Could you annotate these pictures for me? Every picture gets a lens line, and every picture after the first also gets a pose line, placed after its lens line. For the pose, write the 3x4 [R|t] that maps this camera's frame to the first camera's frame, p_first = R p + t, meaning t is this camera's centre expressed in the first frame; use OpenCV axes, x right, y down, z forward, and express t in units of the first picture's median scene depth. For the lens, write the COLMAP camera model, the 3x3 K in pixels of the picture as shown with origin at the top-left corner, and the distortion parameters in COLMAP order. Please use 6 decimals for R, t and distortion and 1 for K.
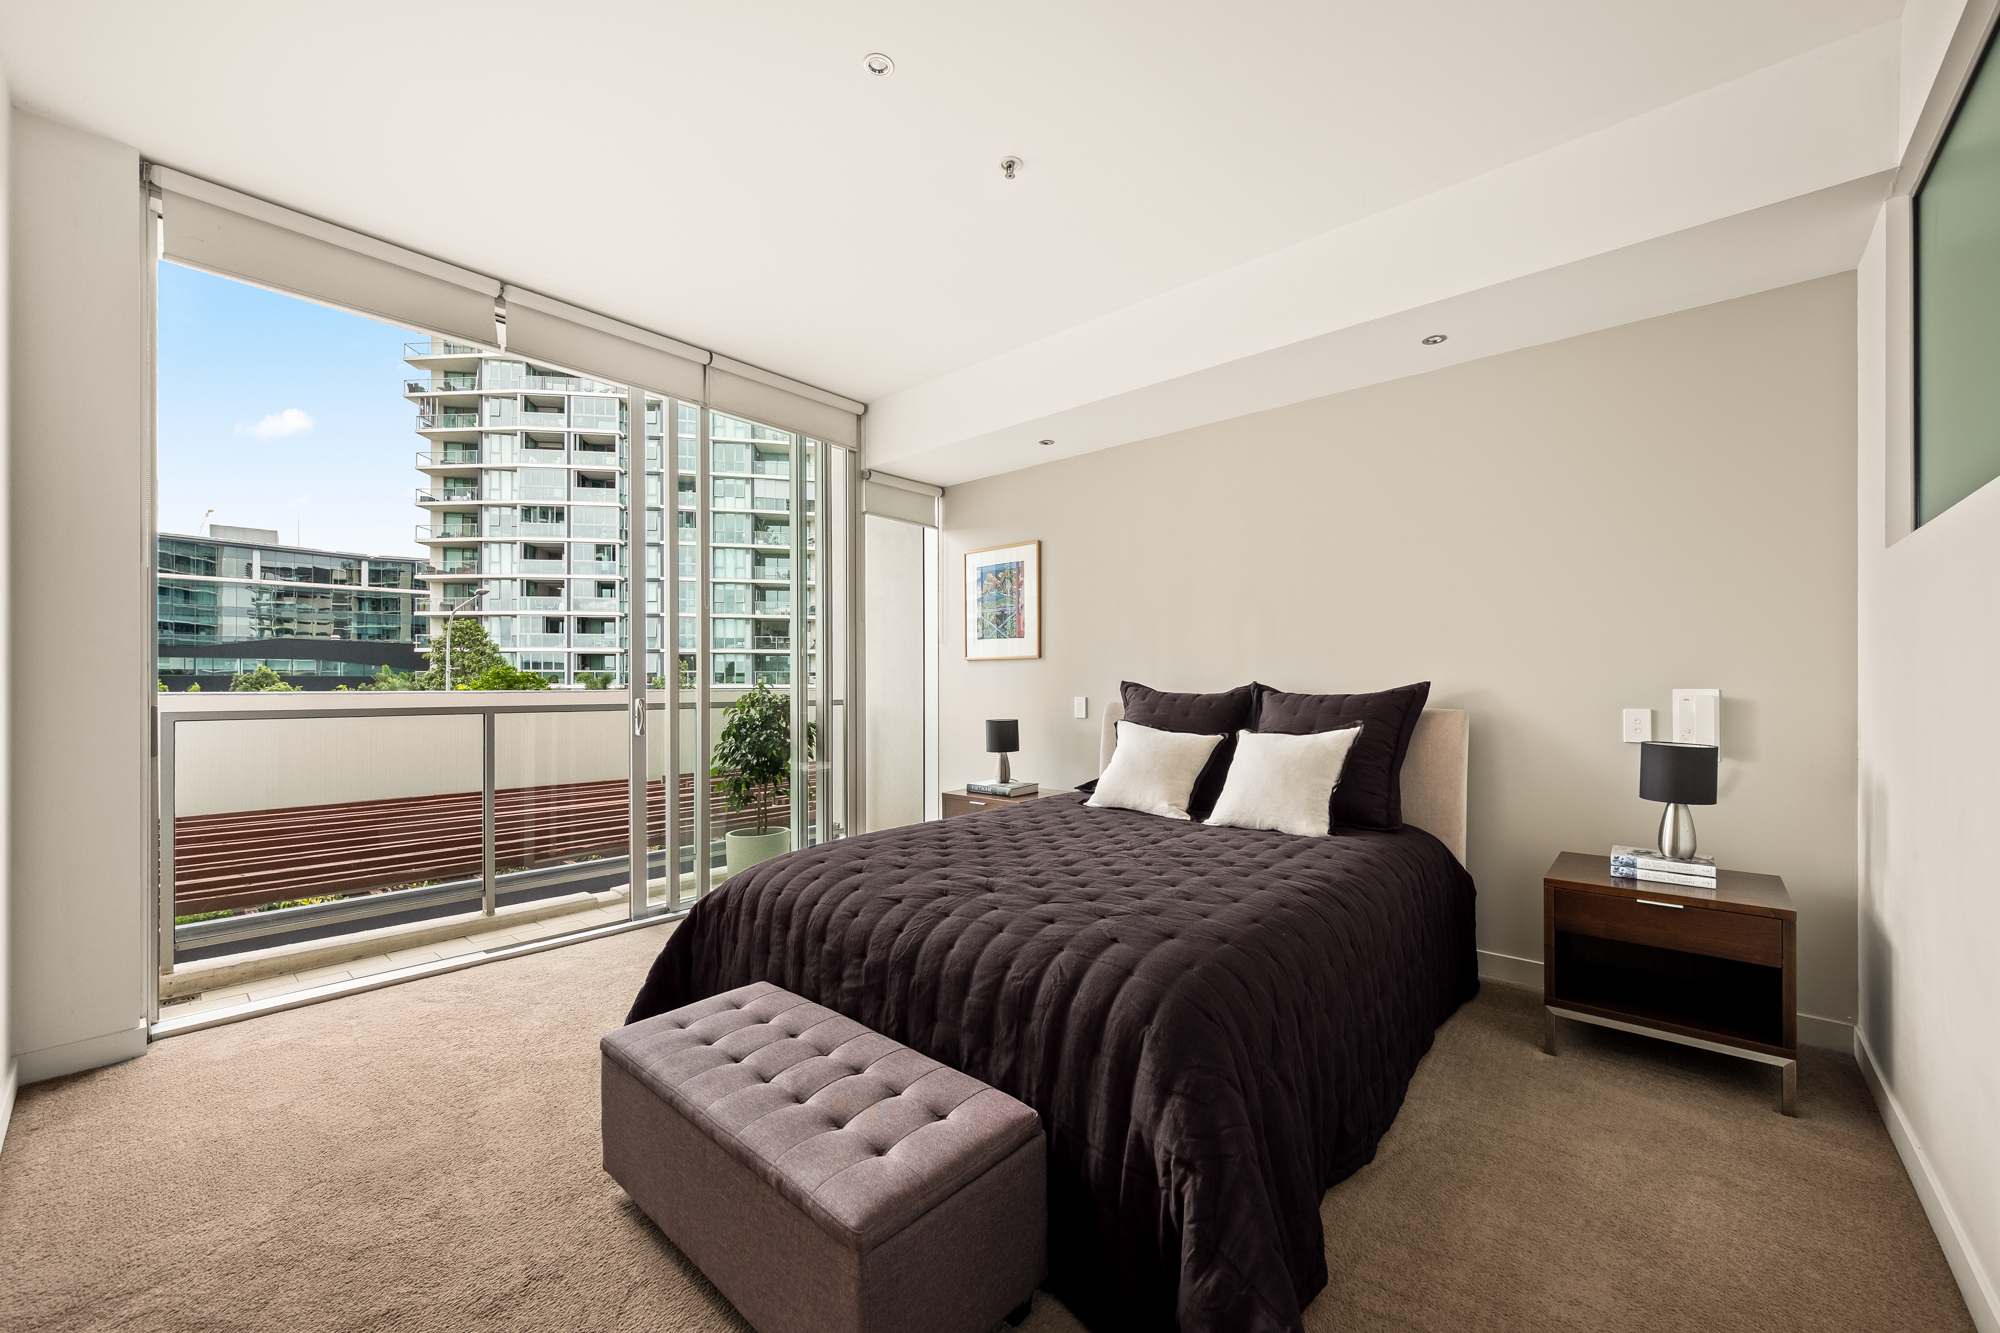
lens RADIAL K [[765.1, 0, 1021.0], [0, 765.1, 675.1], [0, 0, 1]] dist [0.005861, -0.000559]
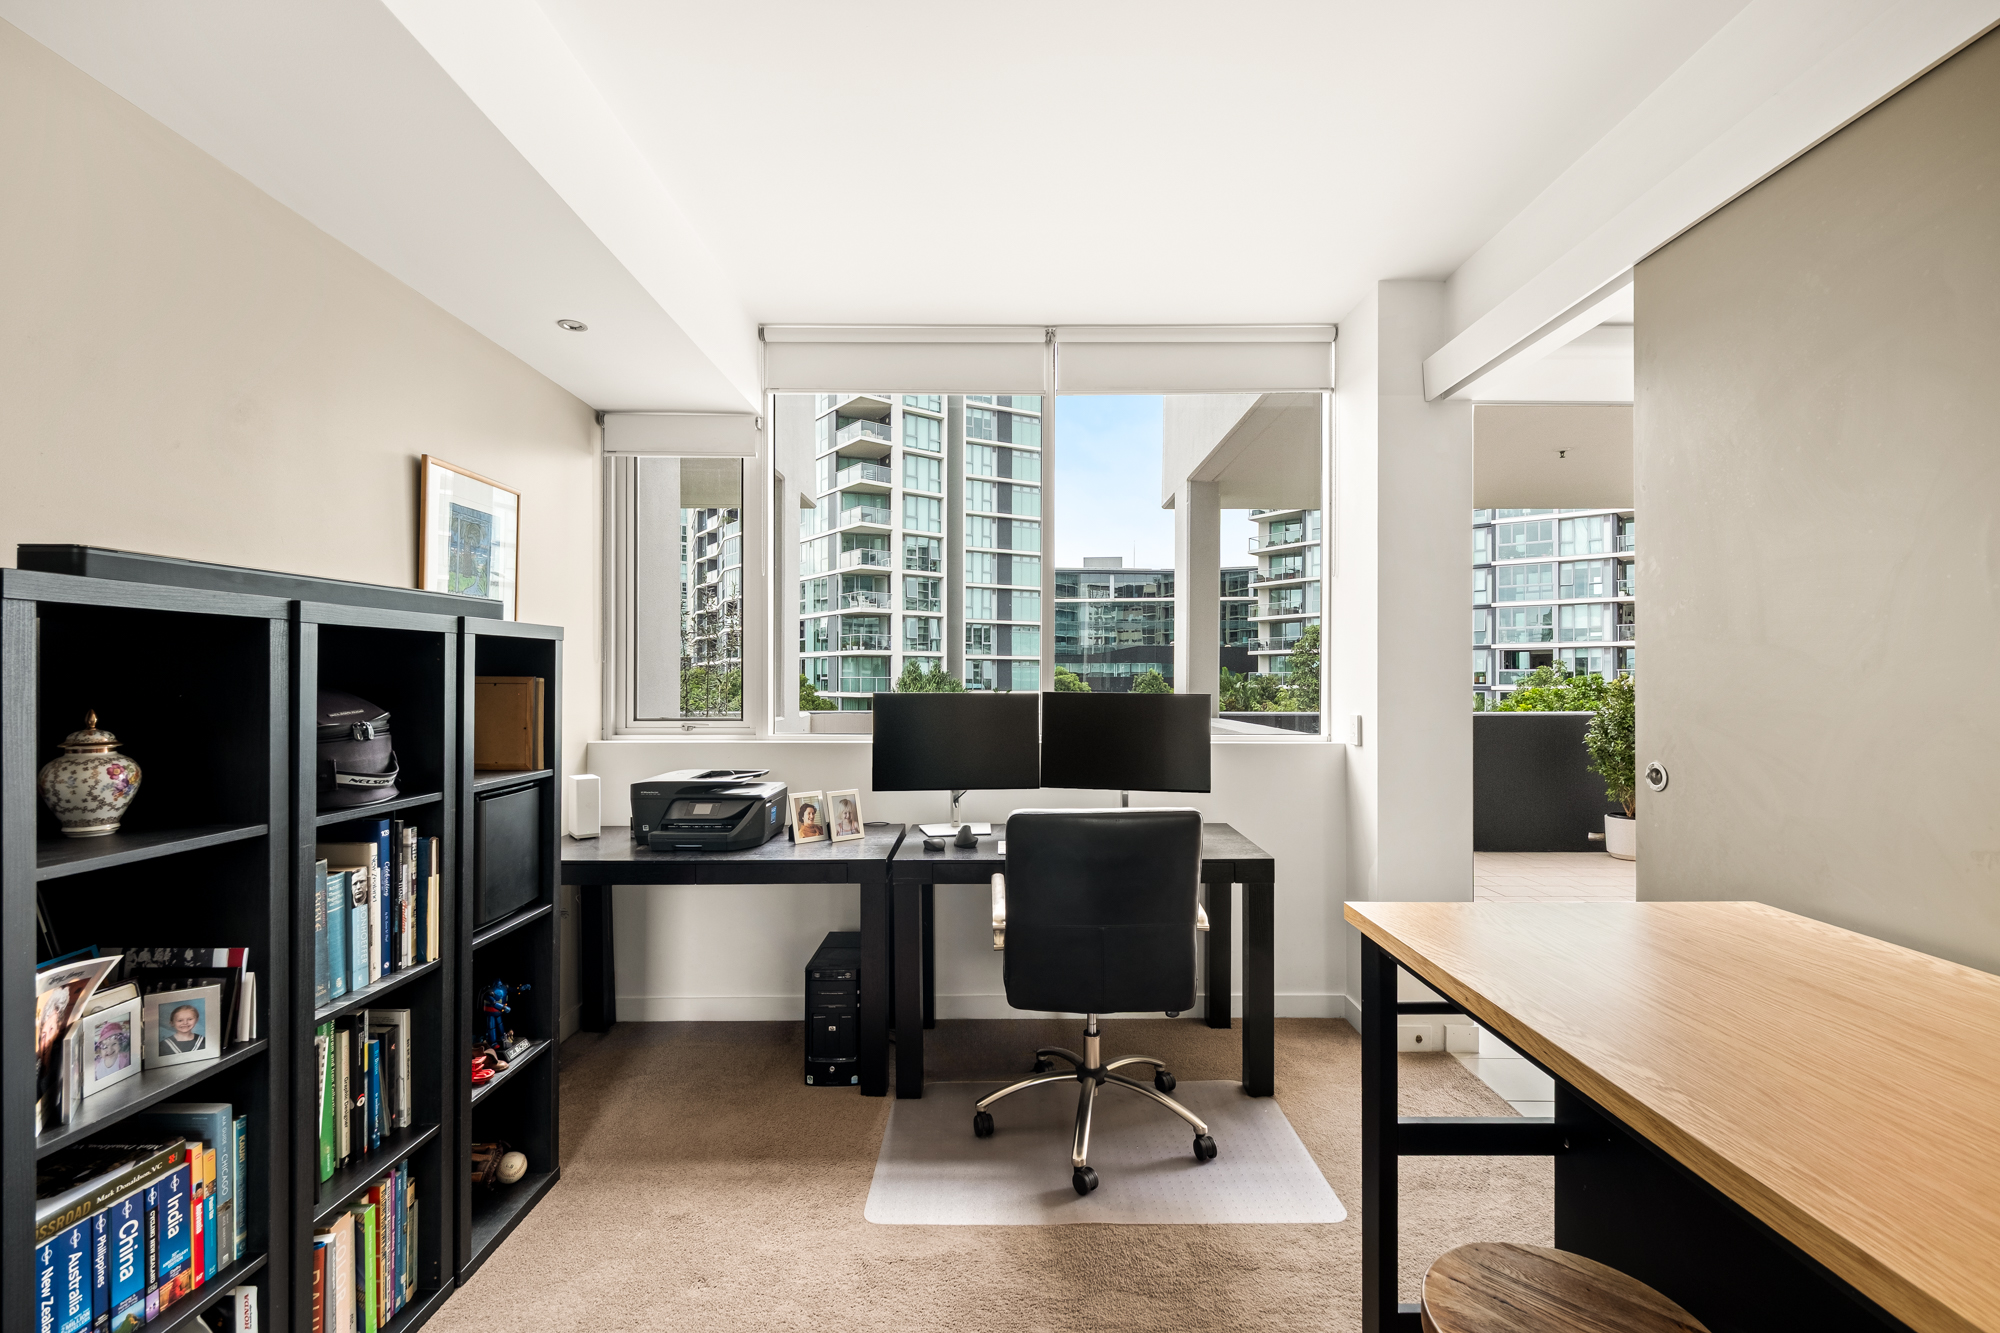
lens RADIAL K [[871.4, 0, 1002.1], [0, 871.4, 682.3], [0, 0, 1]] dist [0.007713, -0.000632]
pose [[0.658693, 0.000062, -0.752412, -0.091193], [0.008749, 0.999932, 0.007742, -0.004109], [0.752361, -0.011682, 0.658647, -0.073834]]
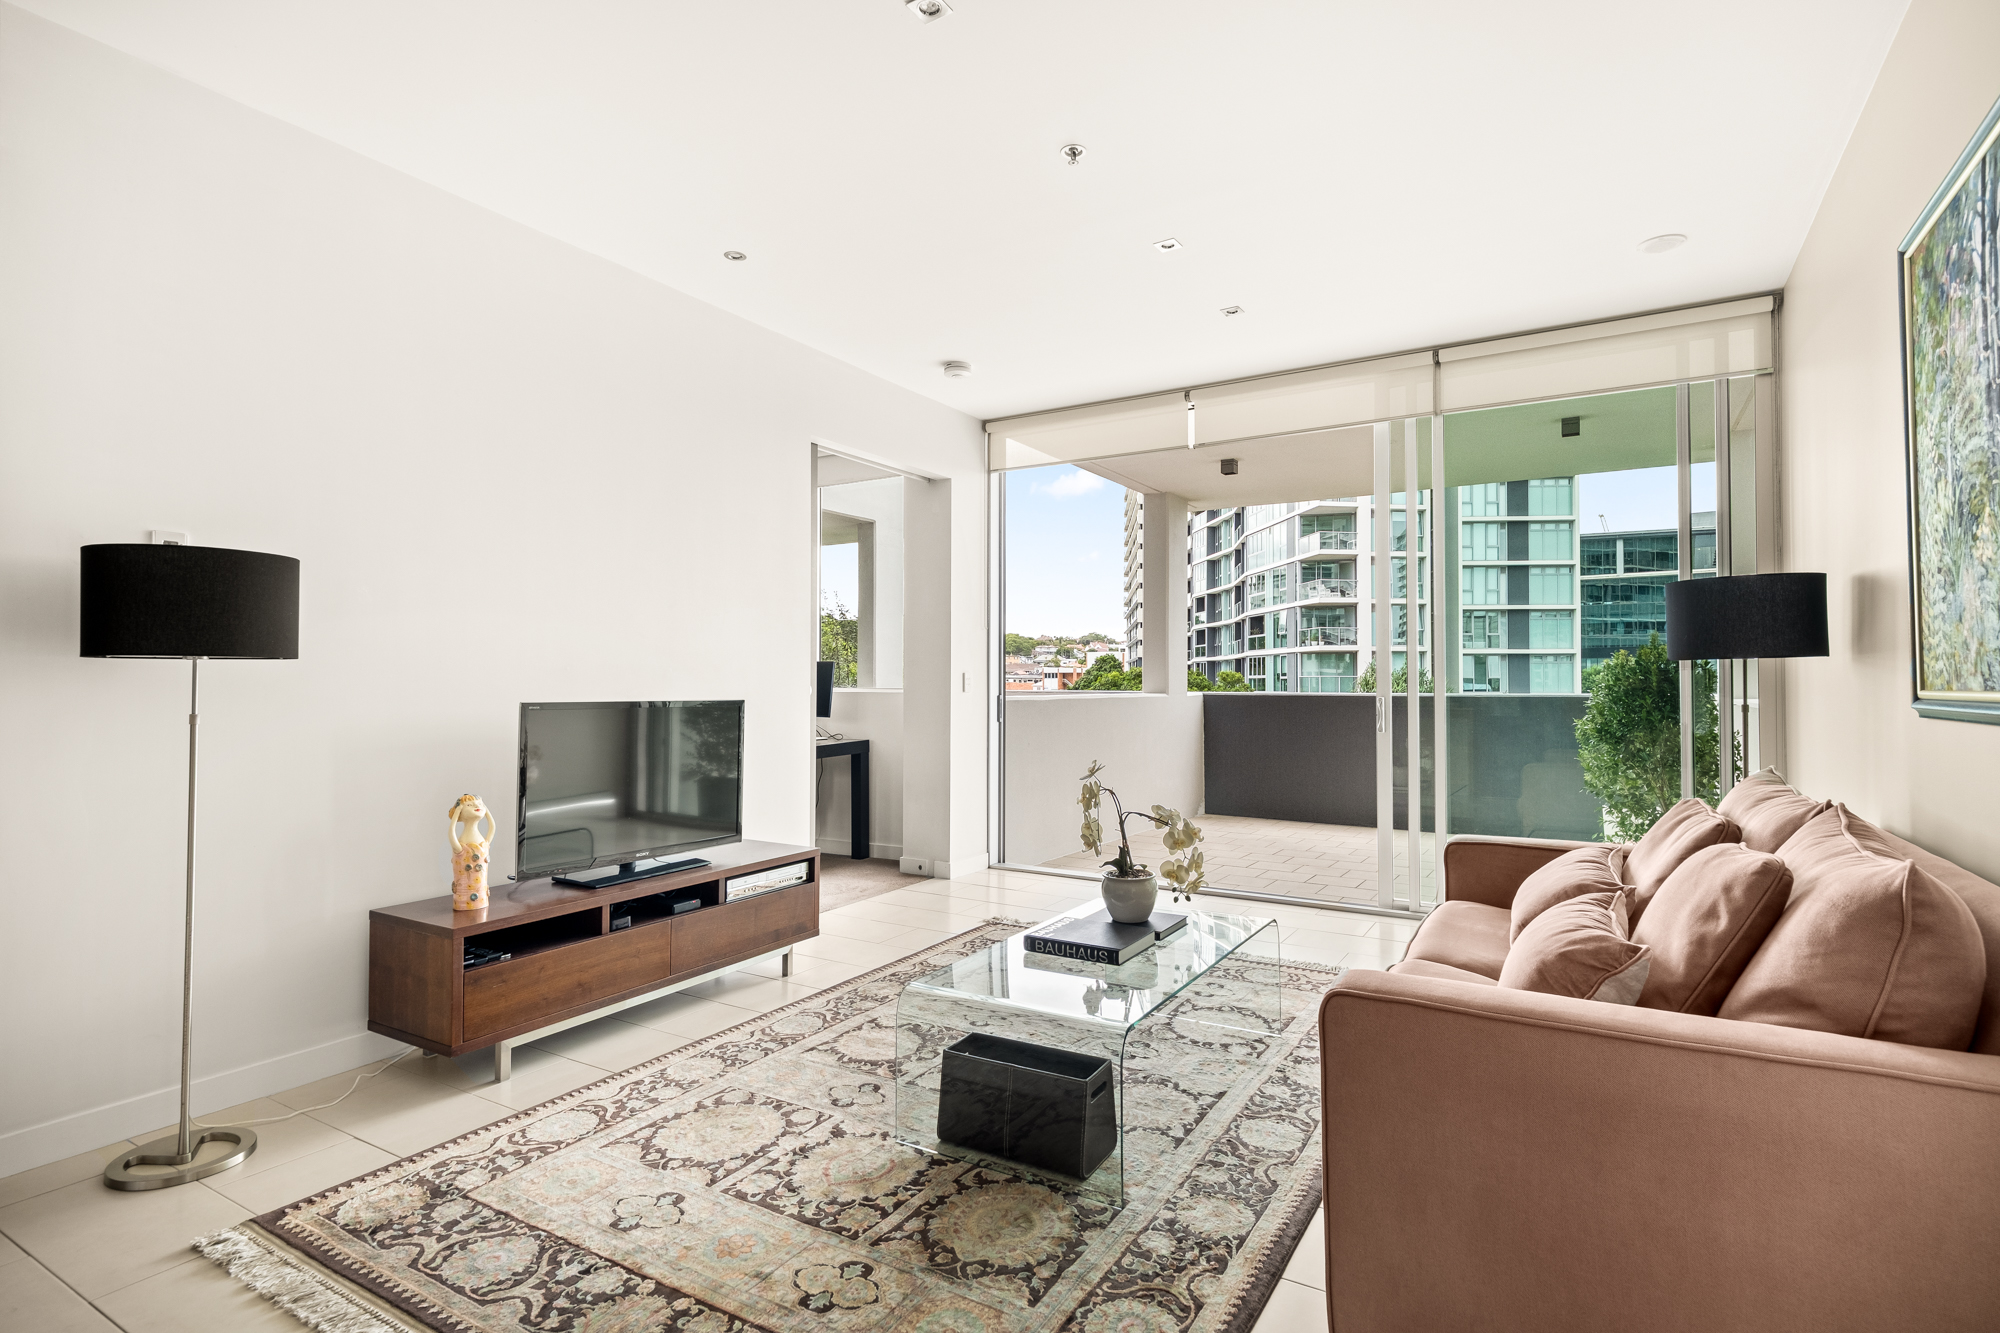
lens RADIAL K [[993.1, 0, 1007.2], [0, 993.1, 666.1], [0, 0, 1]] dist [0.019585, -0.004906]
pose [[0.172495, -0.017311, -0.984858, -0.007148], [0.009188, 0.999830, -0.015965, -0.000331], [0.984968, -0.006295, 0.172625, -0.027109]]
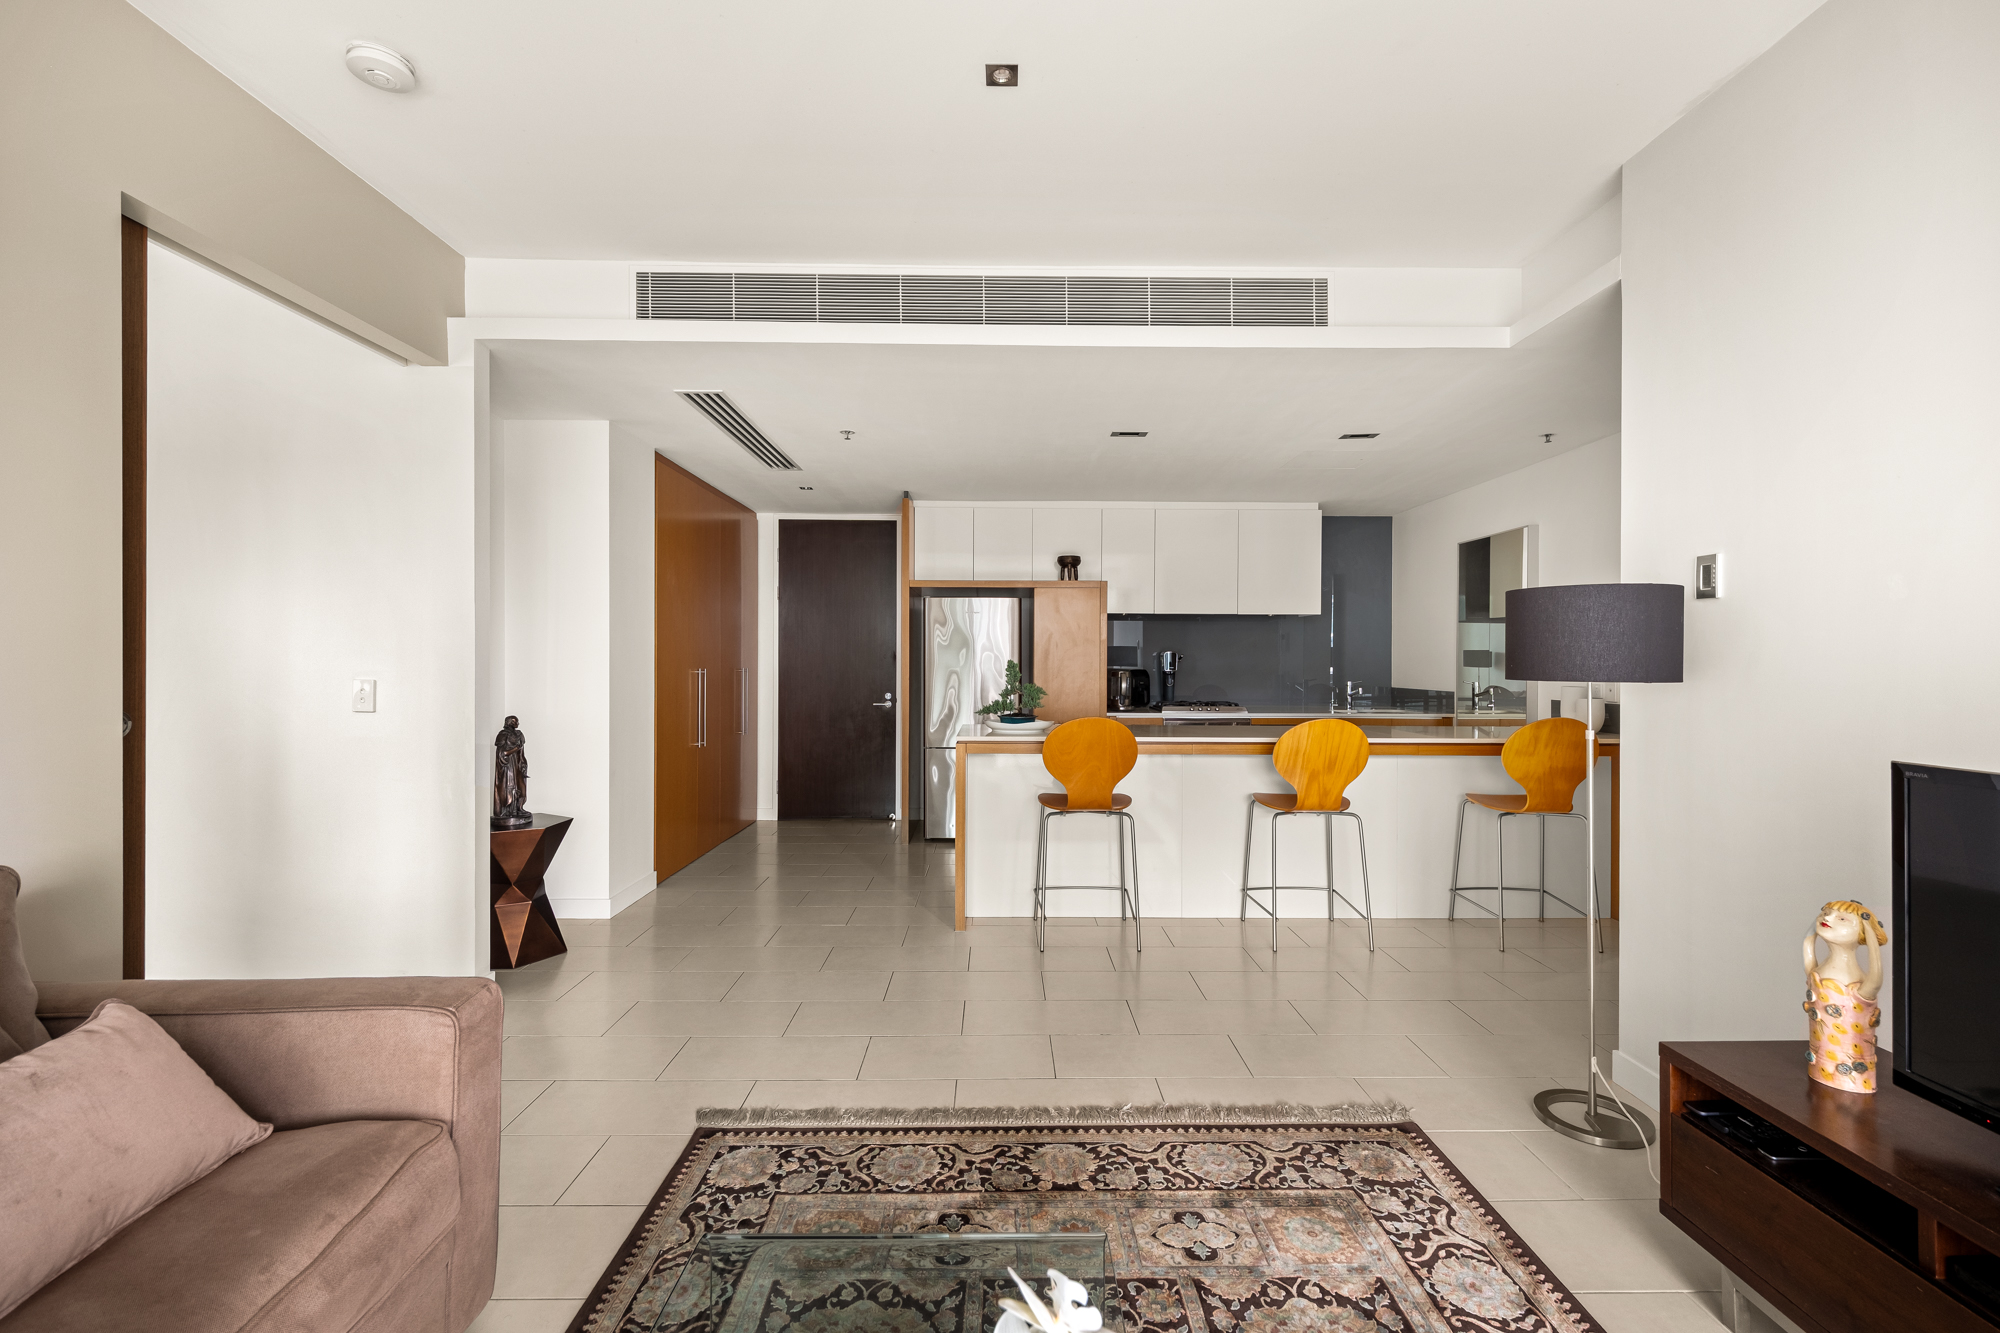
lens RADIAL K [[871.4, 0, 1014.2], [0, 871.4, 666.3], [0, 0, 1]] dist [0.007713, -0.000632]
pose [[-0.668152, -0.004694, 0.744010, -0.071377], [-0.012687, 0.999907, -0.005085, -0.001985], [-0.743917, -0.012837, -0.668149, -0.004934]]
